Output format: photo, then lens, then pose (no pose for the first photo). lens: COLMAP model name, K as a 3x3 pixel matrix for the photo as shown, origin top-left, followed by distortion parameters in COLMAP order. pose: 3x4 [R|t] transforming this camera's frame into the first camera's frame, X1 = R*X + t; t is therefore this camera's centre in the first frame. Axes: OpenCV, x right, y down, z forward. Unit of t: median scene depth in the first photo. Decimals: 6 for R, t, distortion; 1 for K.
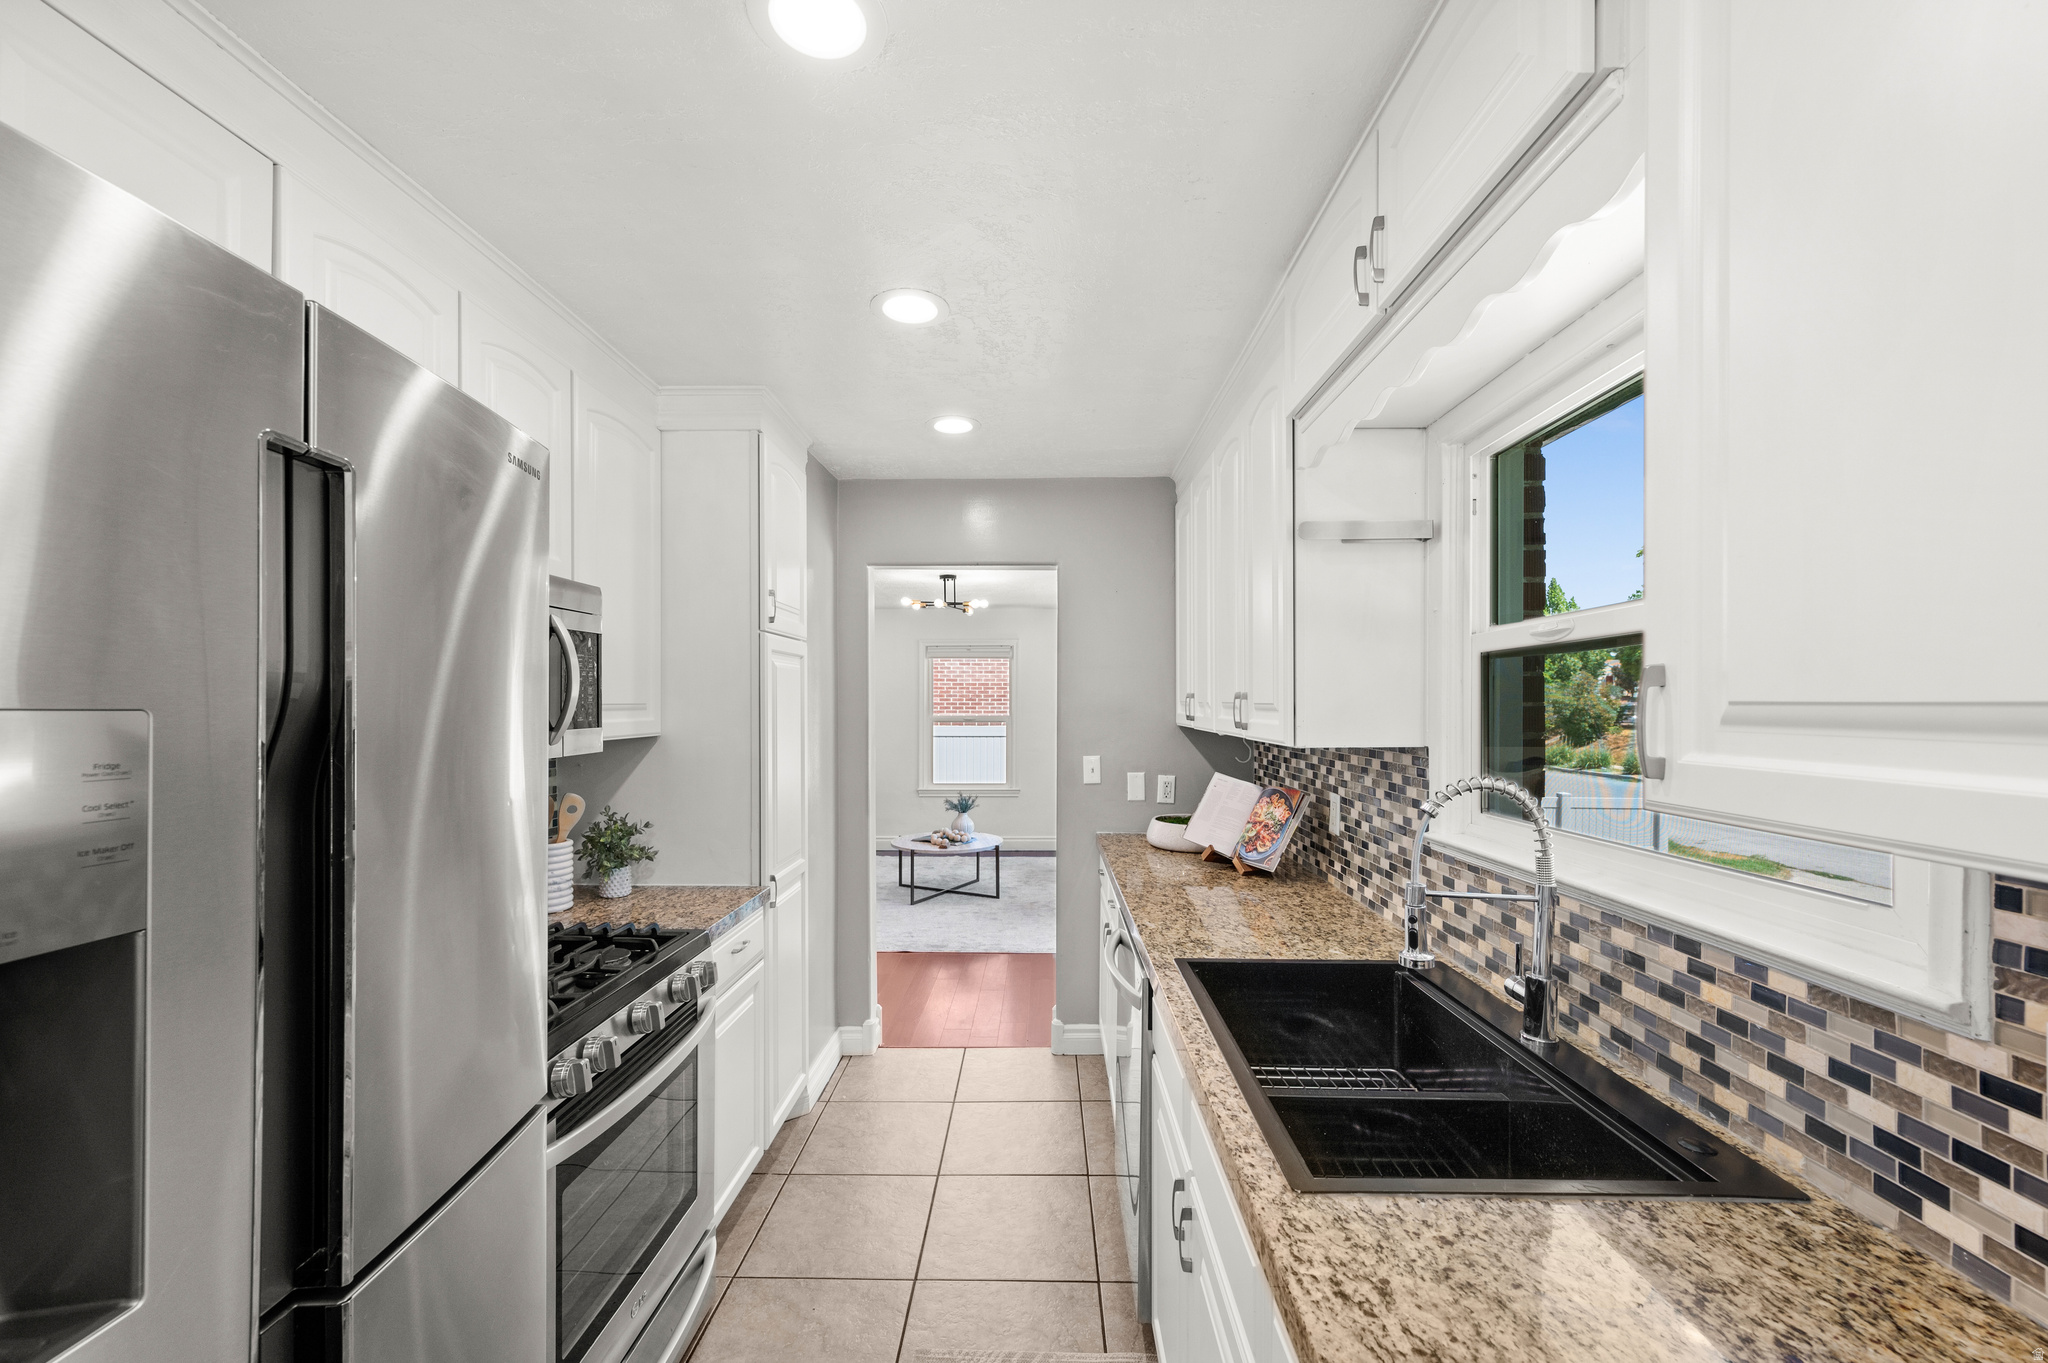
lens RADIAL K [[824.4, 0, 1023.0], [0, 824.4, 709.6], [0, 0, 1]] dist [0.000247, 0.000405]
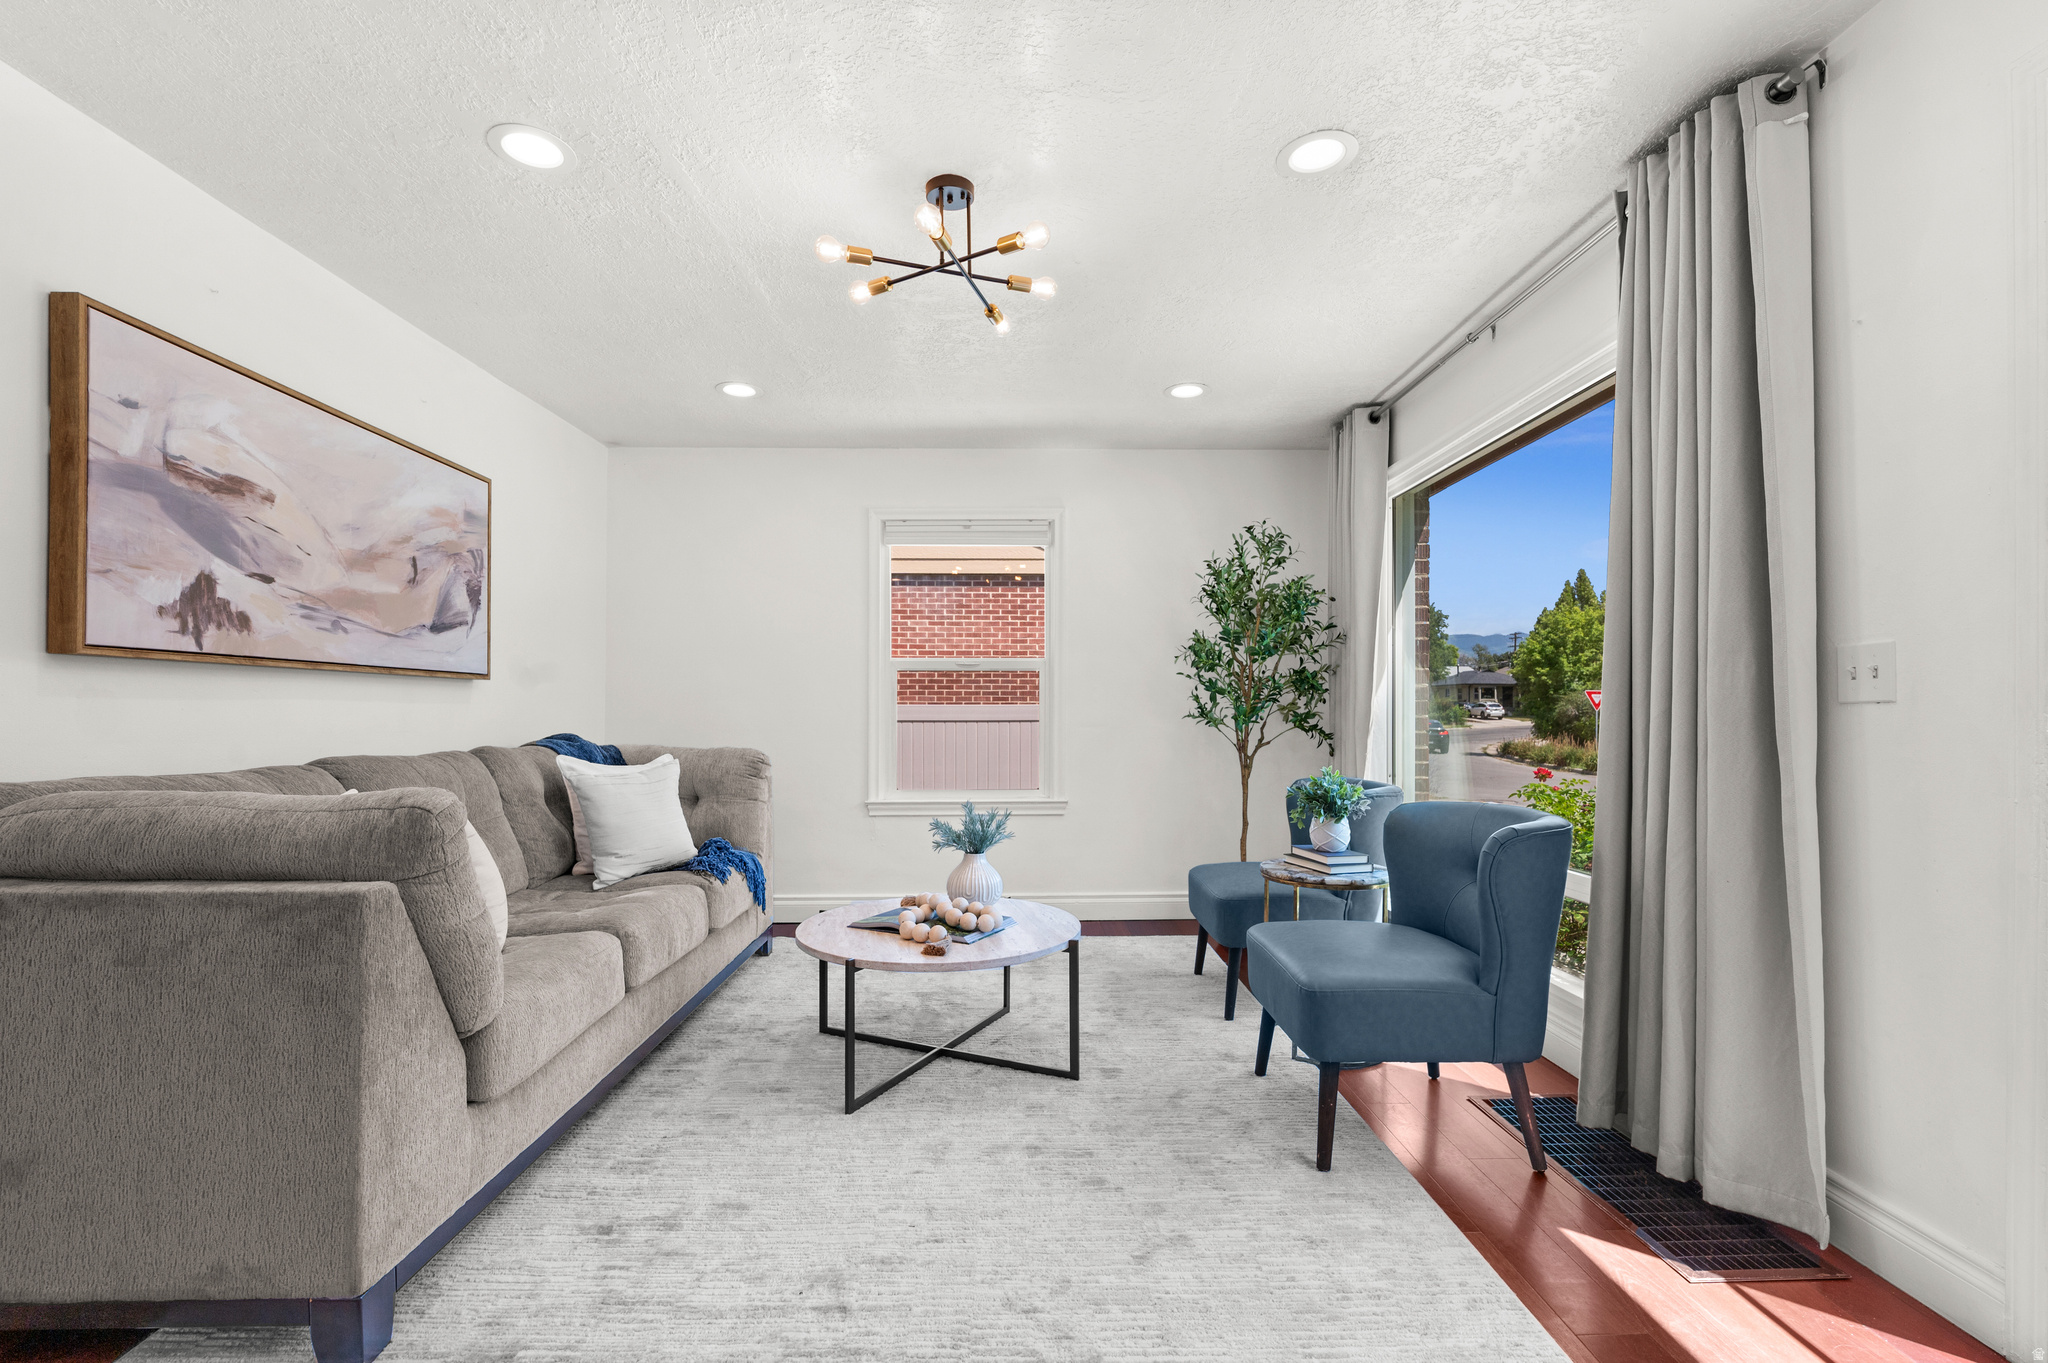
lens RADIAL K [[905.6, 0, 1021.8], [0, 905.6, 706.4], [0, 0, 1]] dist [0.000056, 0.000011]
pose [[0.999025, 0.001690, 0.044122, -0.231906], [-0.001037, 0.999890, -0.014816, 0.193743], [-0.044143, 0.014756, 0.998916, 1.811323]]
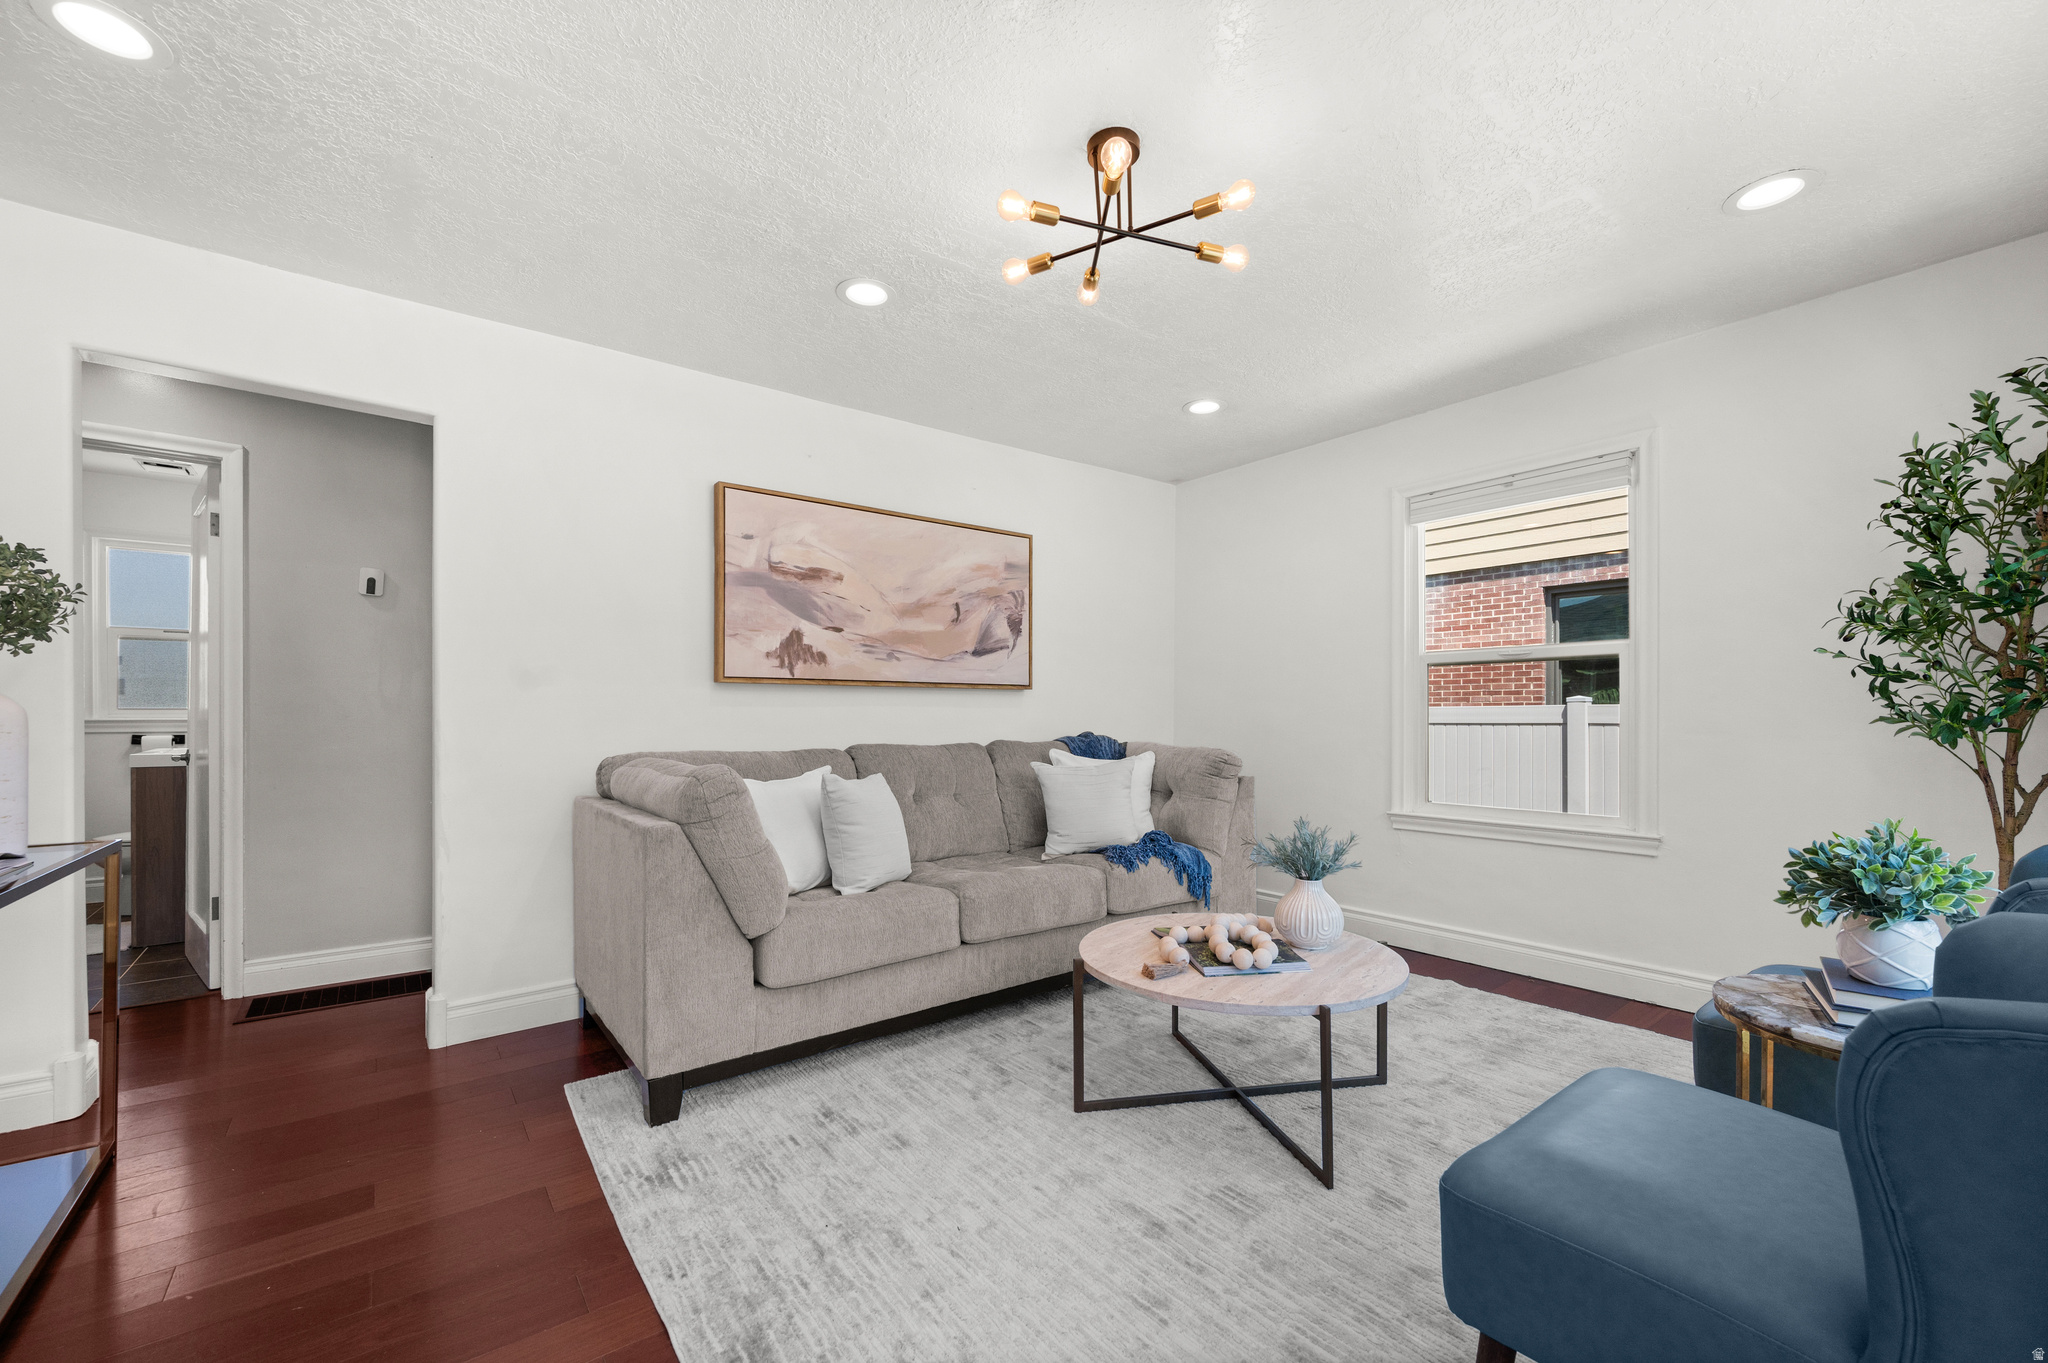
lens RADIAL K [[824.4, 0, 1023.0], [0, 824.4, 709.6], [0, 0, 1]] dist [0.000247, 0.000405]
pose [[0.637581, -0.004304, -0.770371, 0.404607], [-0.005978, 0.999927, -0.010534, 0.190280], [0.770360, 0.011321, 0.637509, 2.268846]]
